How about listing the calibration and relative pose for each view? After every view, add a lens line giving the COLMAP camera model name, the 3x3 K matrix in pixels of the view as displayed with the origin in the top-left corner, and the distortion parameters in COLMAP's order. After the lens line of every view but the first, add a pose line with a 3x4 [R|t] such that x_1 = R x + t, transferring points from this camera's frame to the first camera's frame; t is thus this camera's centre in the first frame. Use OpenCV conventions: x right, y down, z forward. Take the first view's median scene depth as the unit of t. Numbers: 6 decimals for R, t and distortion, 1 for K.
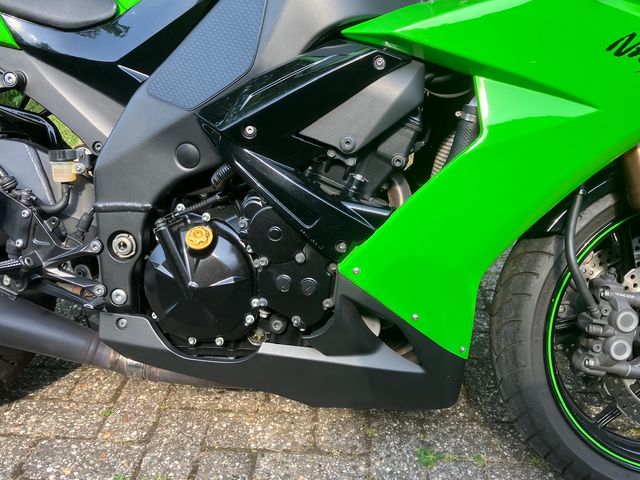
lens RADIAL K [[610.9, 0, 290.5], [0, 610.9, 244.0], [0, 0, 1]] dist [0.015977, 0.000000]
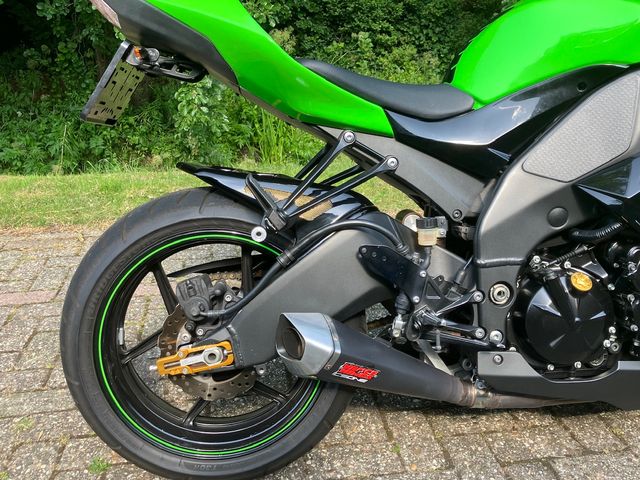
lens RADIAL K [[610.9, 0, 322.5], [0, 610.9, 243.3], [0, 0, 1]] dist [0.015977, 0.000000]
pose [[0.969164, -0.069056, 0.236542, -0.894588], [0.085689, 0.994467, -0.060762, -0.053677], [-0.231037, 0.079157, 0.969720, -0.107645]]
